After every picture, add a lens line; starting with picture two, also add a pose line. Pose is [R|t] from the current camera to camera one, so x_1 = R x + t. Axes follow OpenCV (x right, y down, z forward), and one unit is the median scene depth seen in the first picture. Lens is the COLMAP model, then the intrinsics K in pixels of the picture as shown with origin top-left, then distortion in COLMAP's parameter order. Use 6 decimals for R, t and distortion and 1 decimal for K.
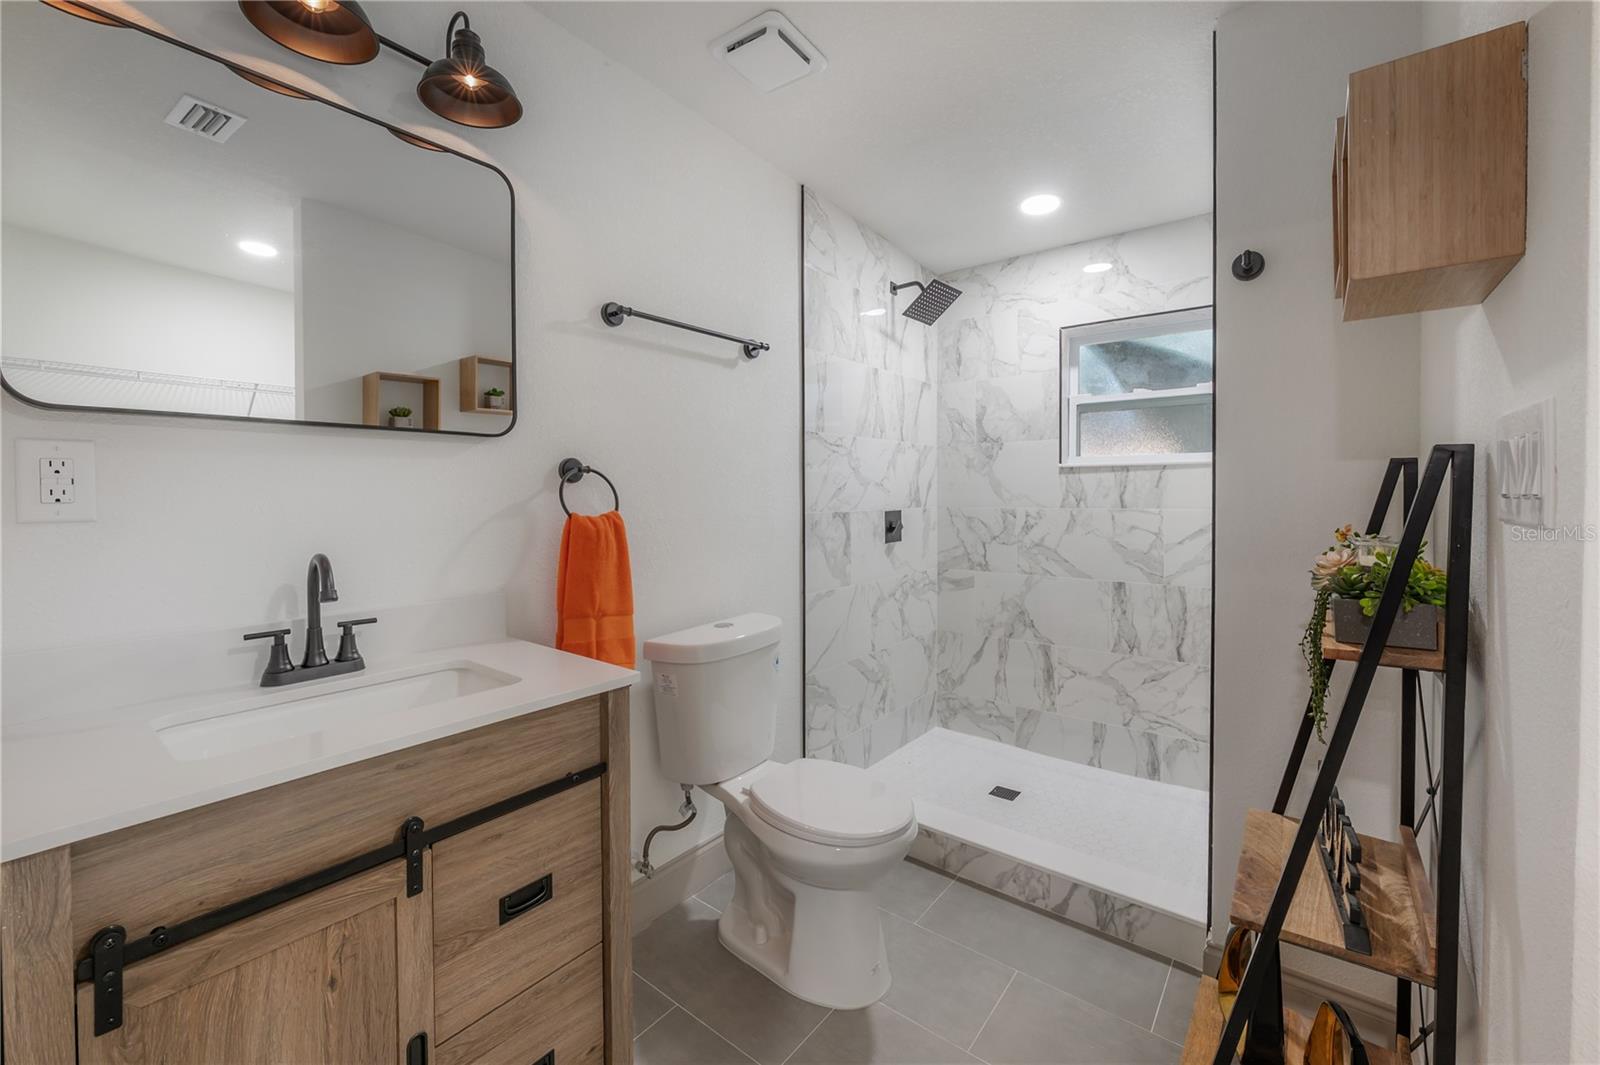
lens RADIAL K [[647.0, 0, 794.2], [0, 647.0, 508.6], [0, 0, 1]] dist [-0.002718, -0.000620]
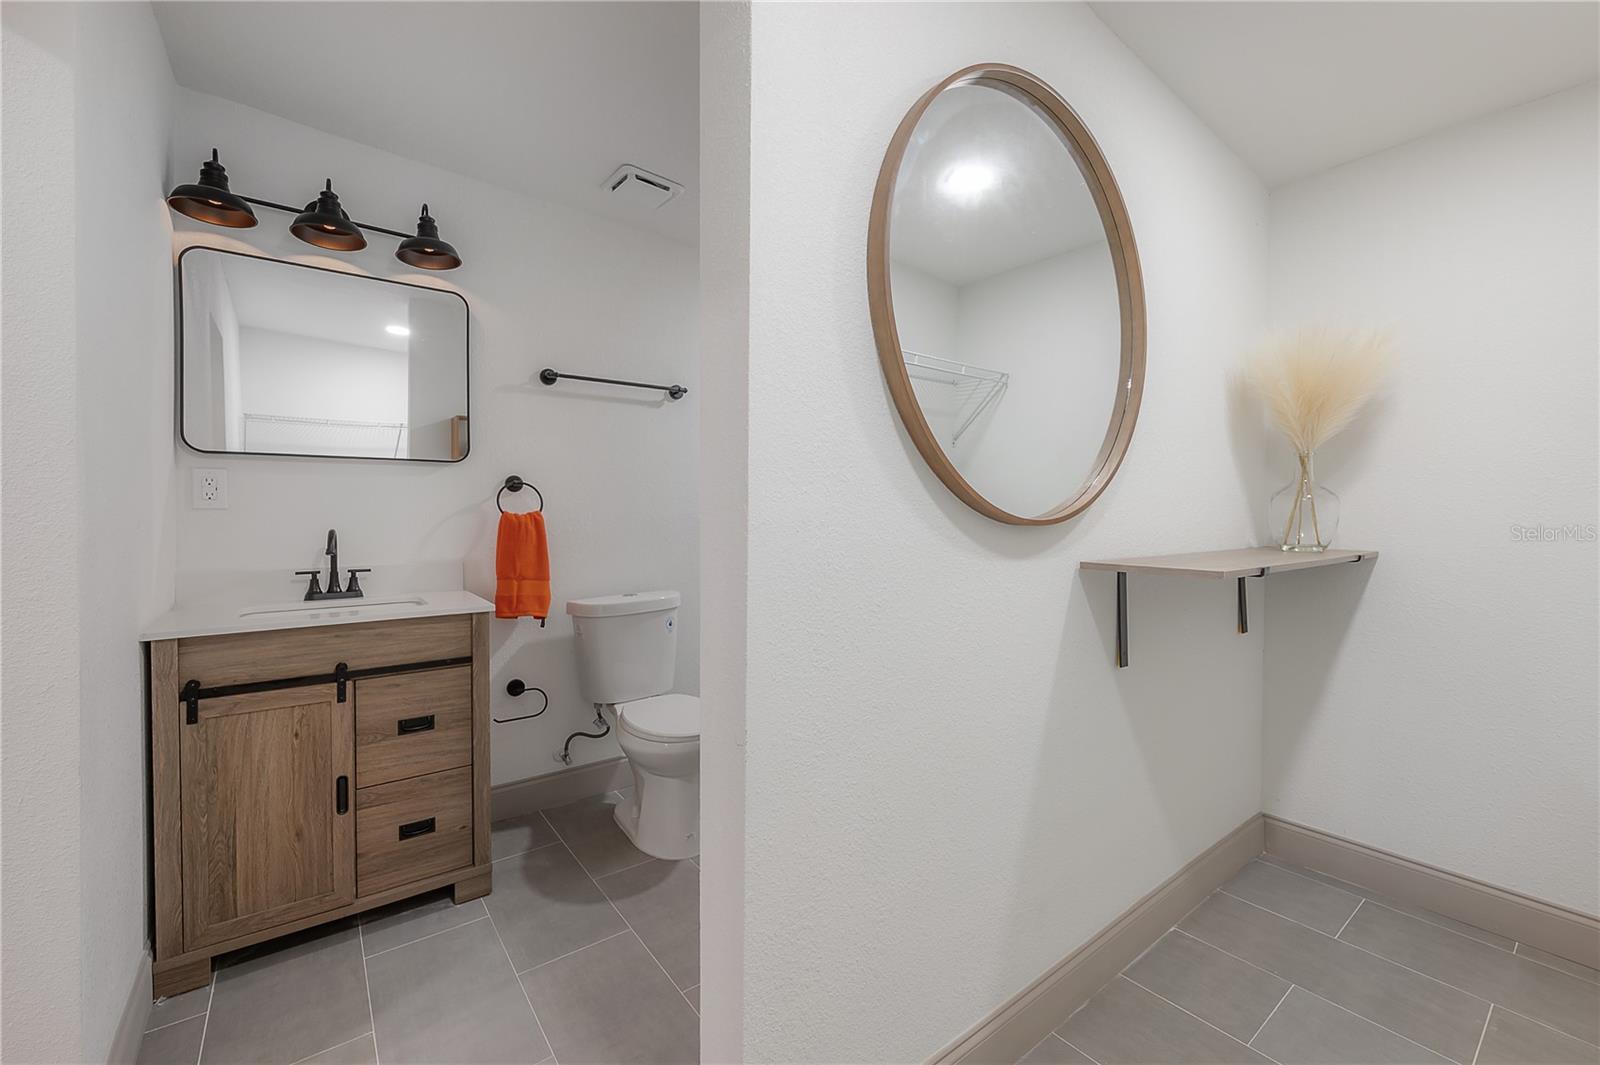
lens RADIAL K [[647.0, 0, 800.7], [0, 647.0, 522.5], [0, 0, 1]] dist [-0.002718, -0.000620]
pose [[0.972353, 0.011810, -0.233217, 0.419739], [-0.012160, 0.999926, -0.000062, 0.015180], [0.233199, 0.002896, 0.972425, -0.197481]]
